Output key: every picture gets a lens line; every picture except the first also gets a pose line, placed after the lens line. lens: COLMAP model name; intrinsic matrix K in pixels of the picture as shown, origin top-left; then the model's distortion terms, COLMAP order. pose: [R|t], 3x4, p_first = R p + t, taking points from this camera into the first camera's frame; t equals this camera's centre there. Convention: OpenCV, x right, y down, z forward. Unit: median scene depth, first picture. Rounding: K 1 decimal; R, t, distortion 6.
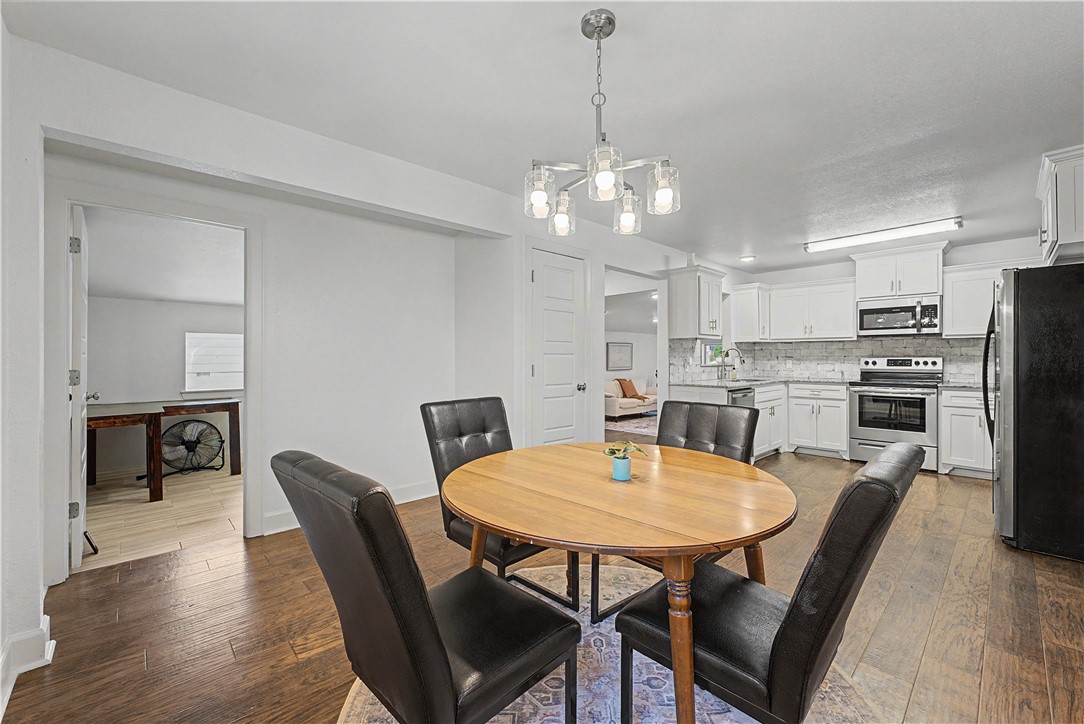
lens RADIAL K [[440.4, 0, 546.1], [0, 440.4, 360.5], [0, 0, 1]] dist [0.004274, -0.000399]
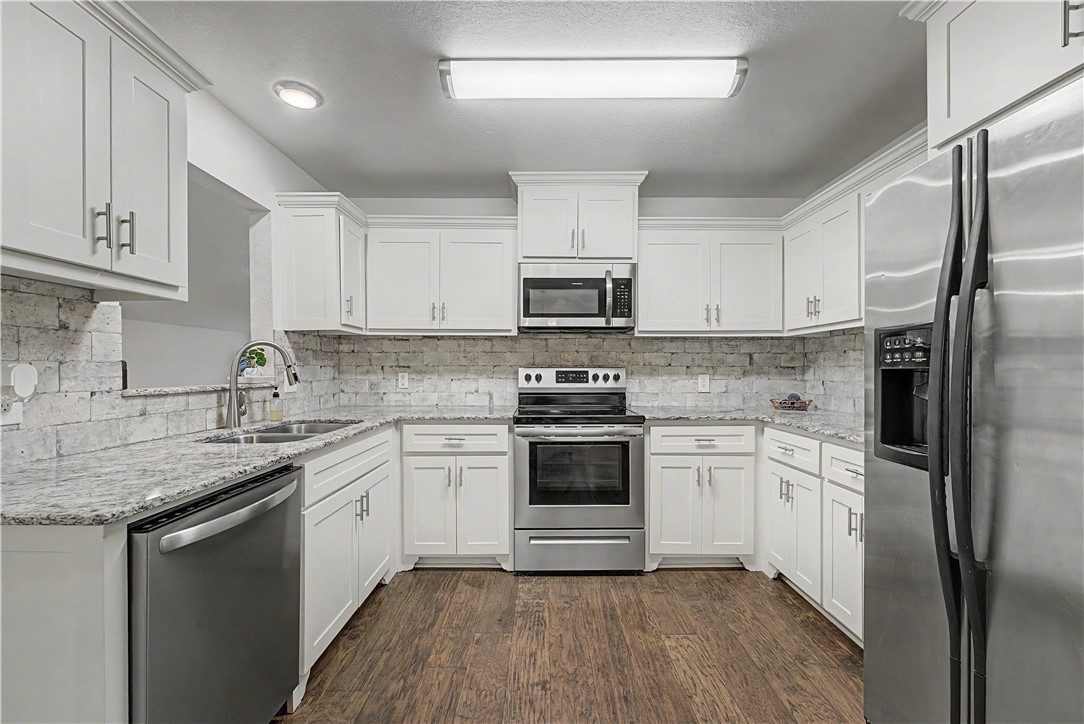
lens RADIAL K [[440.4, 0, 538.9], [0, 440.4, 371.1], [0, 0, 1]] dist [0.004274, -0.000399]
pose [[0.696595, -0.001500, 0.717463, 0.342801], [0.001180, 0.999999, 0.000945, -0.003441], [-0.717463, 0.000188, 0.696596, 0.620393]]
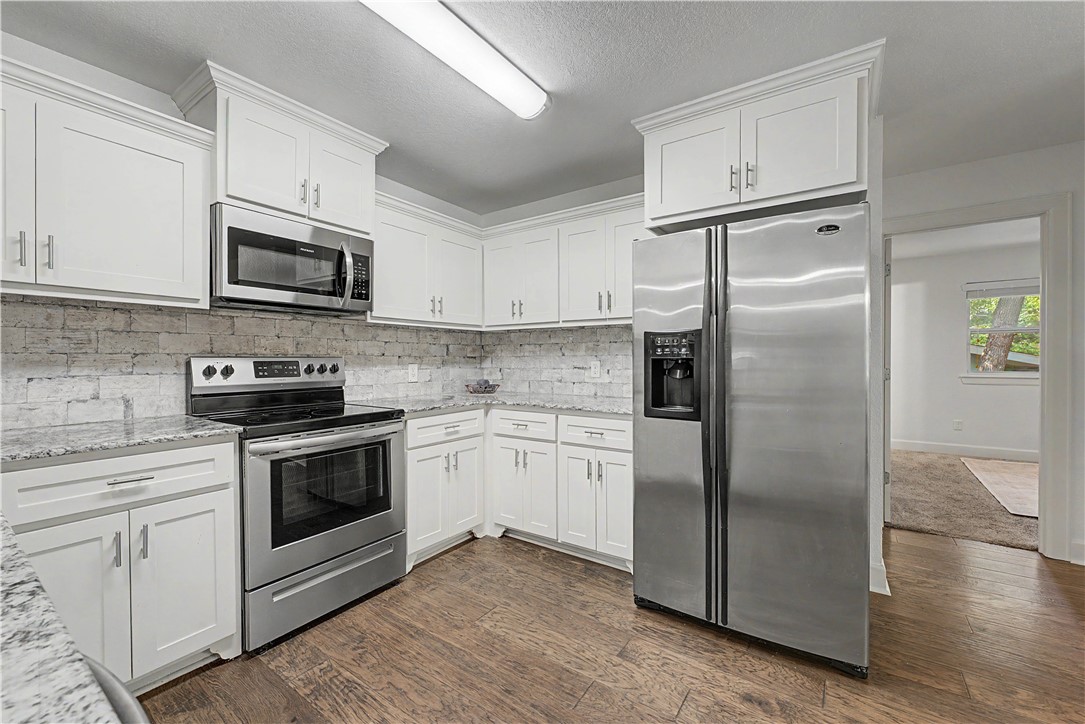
lens RADIAL K [[440.8, 0, 537.0], [0, 440.8, 362.7], [0, 0, 1]] dist [0.004274, -0.000399]
pose [[-0.182988, -0.006625, 0.983093, 0.303544], [0.005274, 0.999956, 0.007721, -0.003903], [-0.983101, 0.006598, -0.182946, 0.823954]]
